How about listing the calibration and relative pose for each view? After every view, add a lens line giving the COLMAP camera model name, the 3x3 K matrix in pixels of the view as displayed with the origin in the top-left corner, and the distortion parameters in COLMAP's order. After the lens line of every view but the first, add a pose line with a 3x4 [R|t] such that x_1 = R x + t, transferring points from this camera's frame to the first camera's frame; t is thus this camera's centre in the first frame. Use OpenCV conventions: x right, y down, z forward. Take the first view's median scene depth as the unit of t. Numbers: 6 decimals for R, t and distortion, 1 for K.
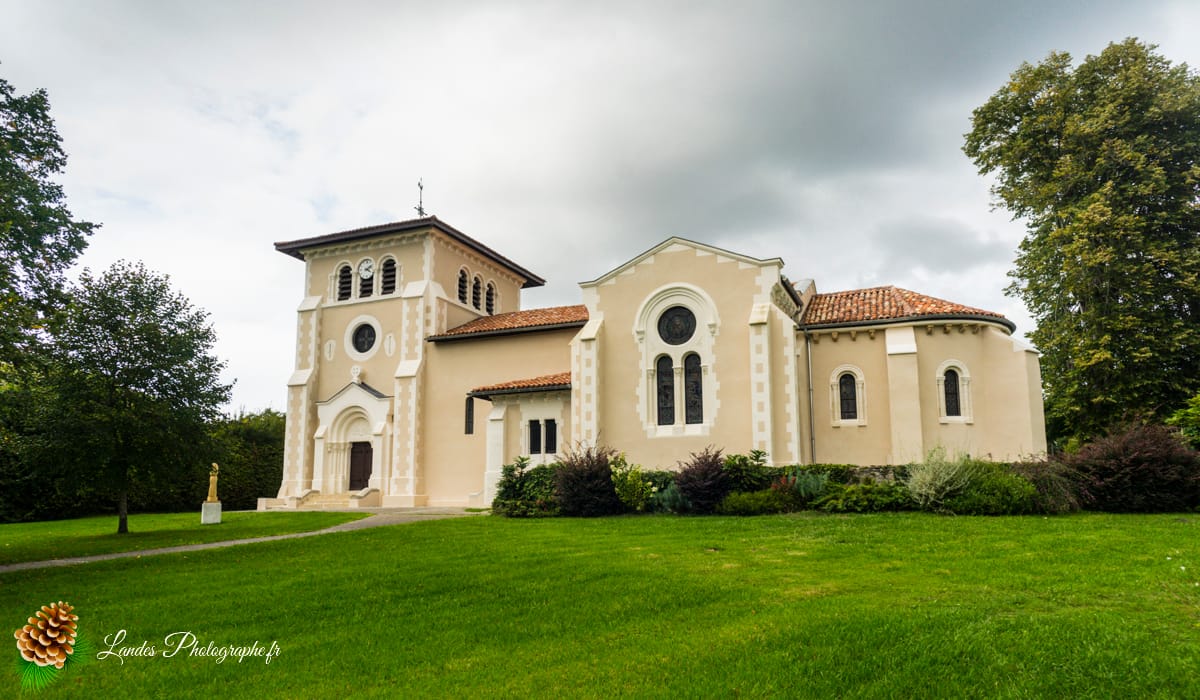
lens RADIAL K [[778.7, 0, 599.7], [0, 778.7, 395.9], [0, 0, 1]] dist [0.003508, 0.002021]
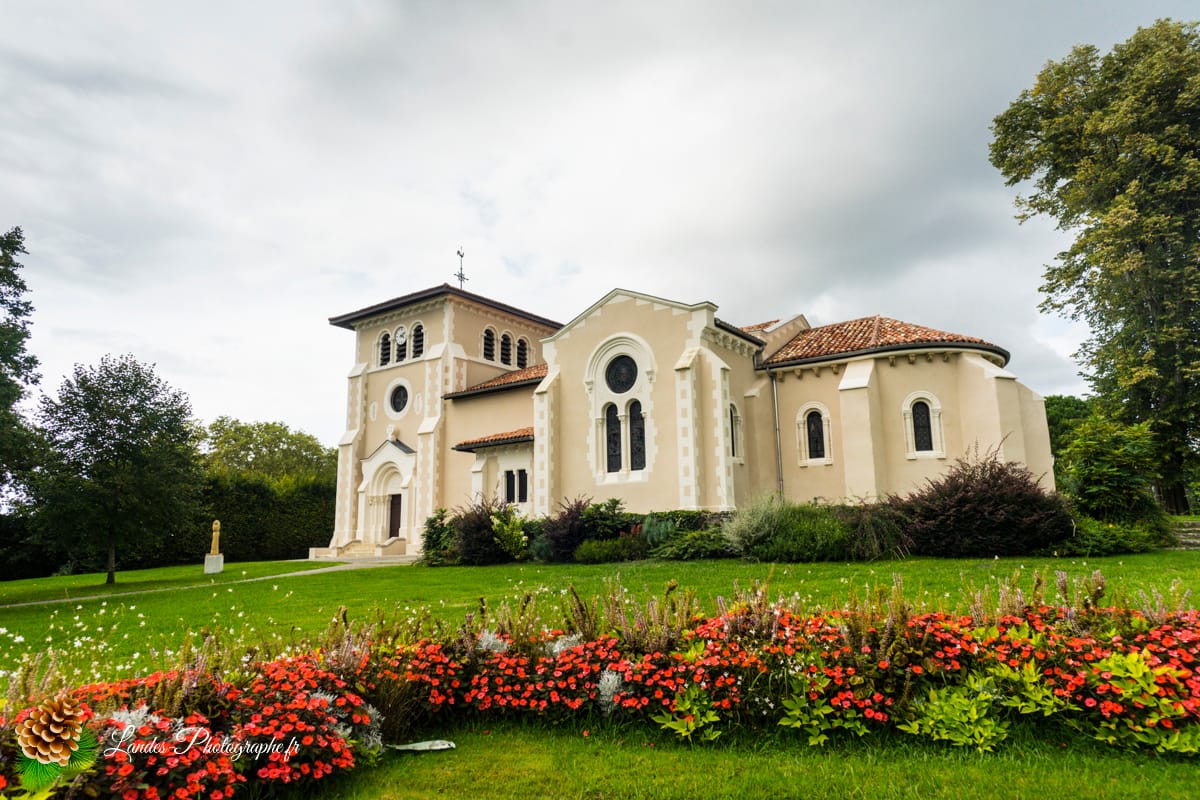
lens RADIAL K [[777.4, 0, 600.0], [0, 777.4, 400.0], [0, 0, 1]] dist [0.001819, 0.003409]
pose [[0.974799, -0.055956, -0.215954, 0.222834], [0.046102, 0.997664, -0.050407, -0.004869], [0.218270, 0.039180, 0.975102, -0.001761]]
